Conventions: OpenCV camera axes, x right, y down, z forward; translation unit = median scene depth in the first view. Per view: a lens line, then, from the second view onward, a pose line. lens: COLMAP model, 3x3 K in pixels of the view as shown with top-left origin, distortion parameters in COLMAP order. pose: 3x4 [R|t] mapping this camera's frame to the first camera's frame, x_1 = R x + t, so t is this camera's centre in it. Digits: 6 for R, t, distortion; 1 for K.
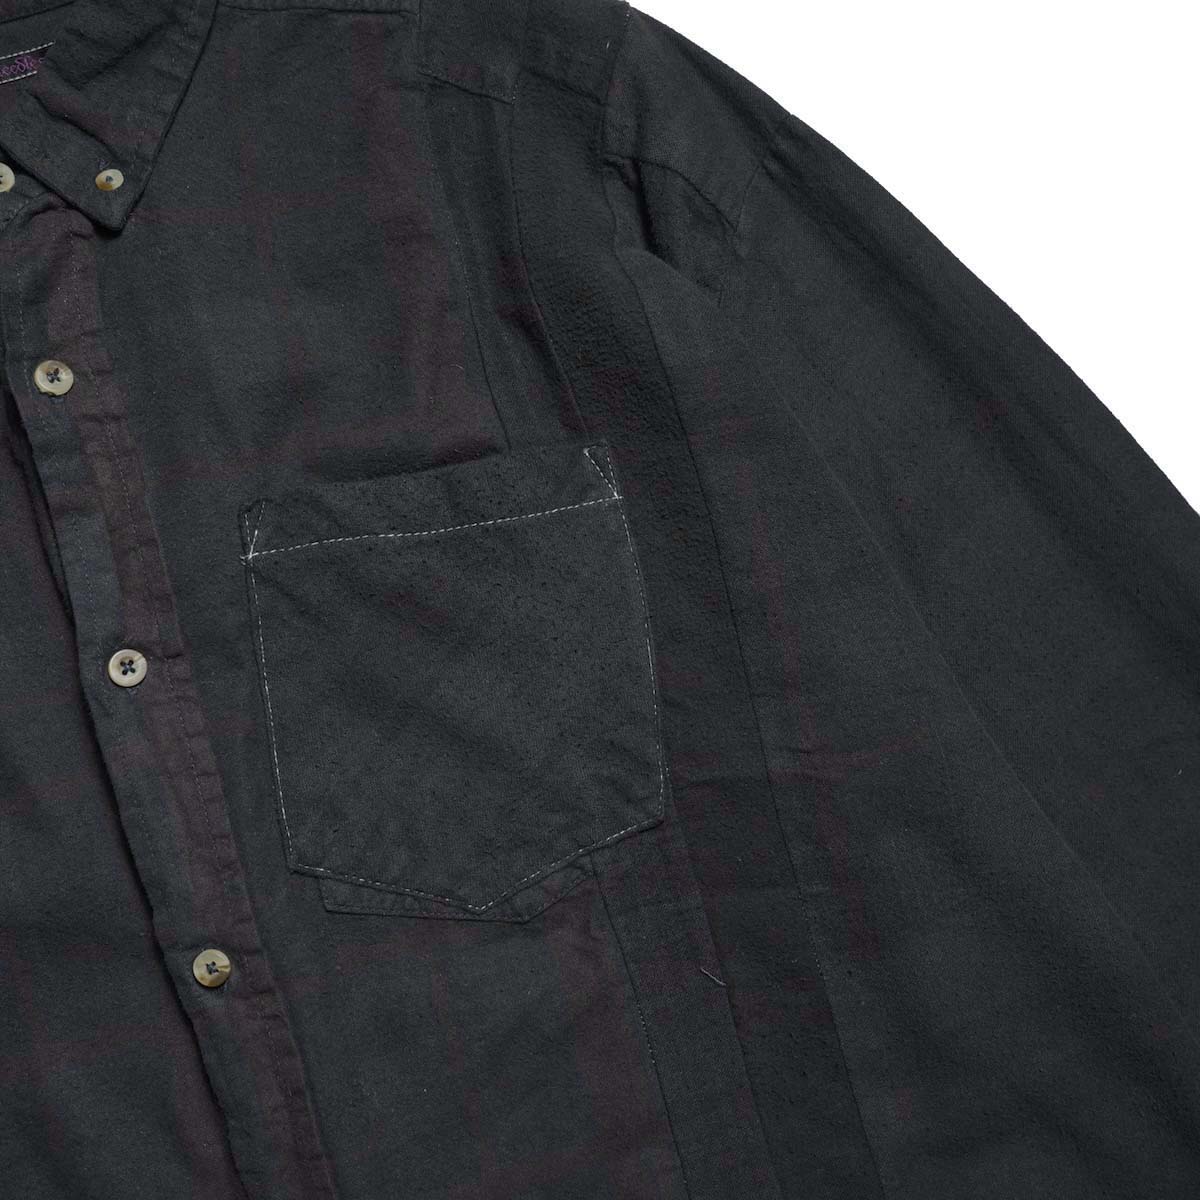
lens RADIAL K [[1369.6, 0, 600.0], [0, 1369.6, 600.0], [0, 0, 1]] dist [-0.012682, 0.011635]
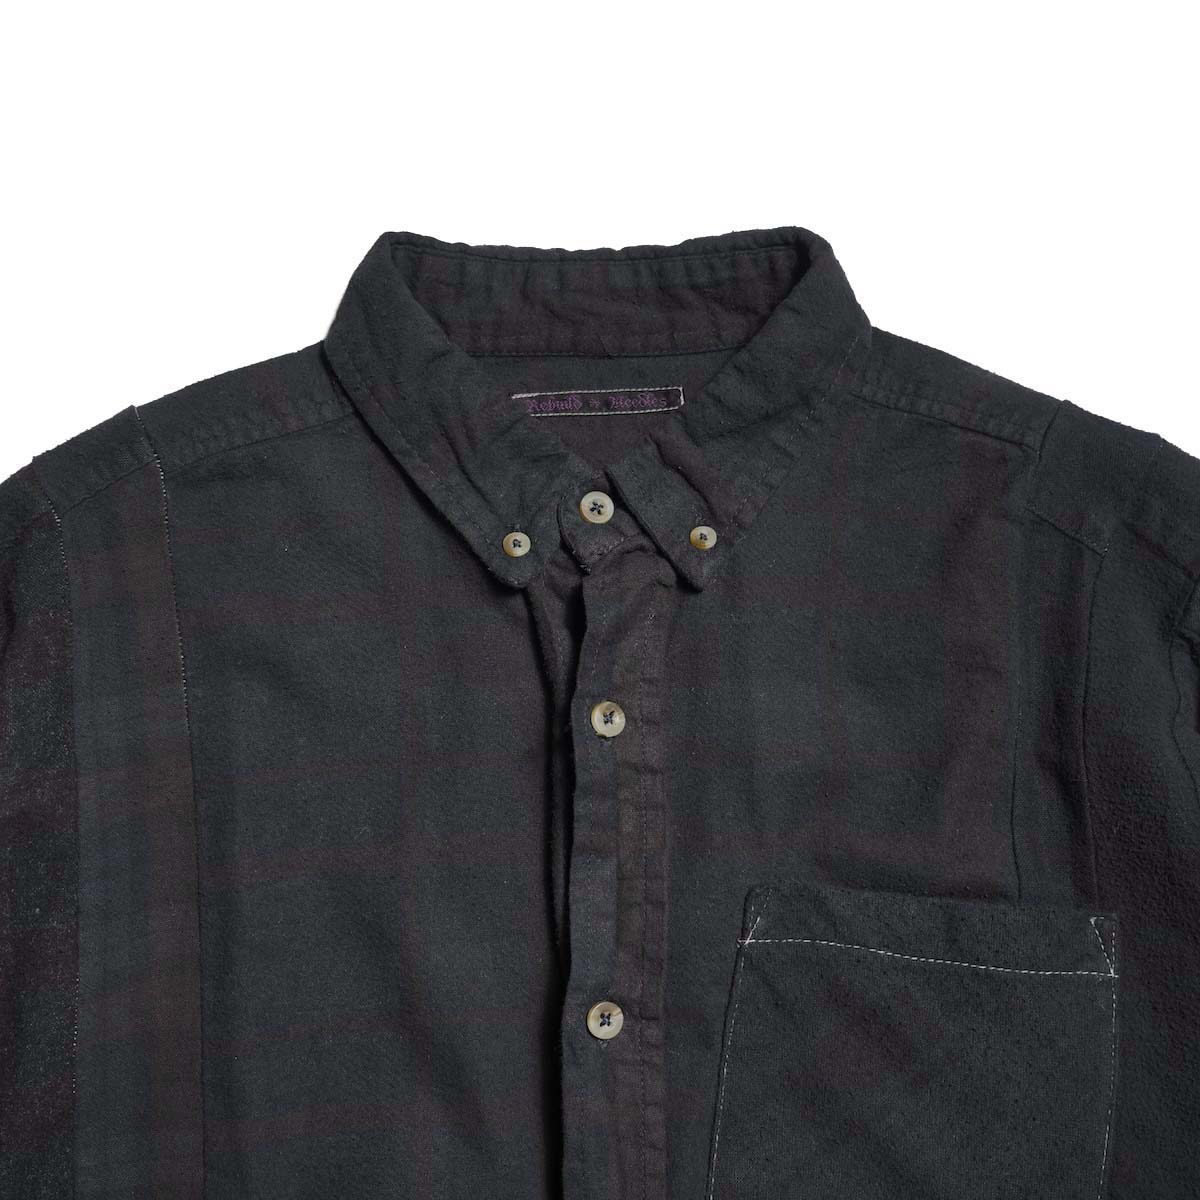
lens RADIAL K [[1369.6, 0, 600.0], [0, 1369.6, 600.0], [0, 0, 1]] dist [-0.012682, 0.011635]
pose [[0.960108, 0.260990, -0.100382, -0.318302], [-0.265502, 0.963499, -0.034341, -0.206796], [0.087755, 0.059623, 0.994356, -0.022066]]
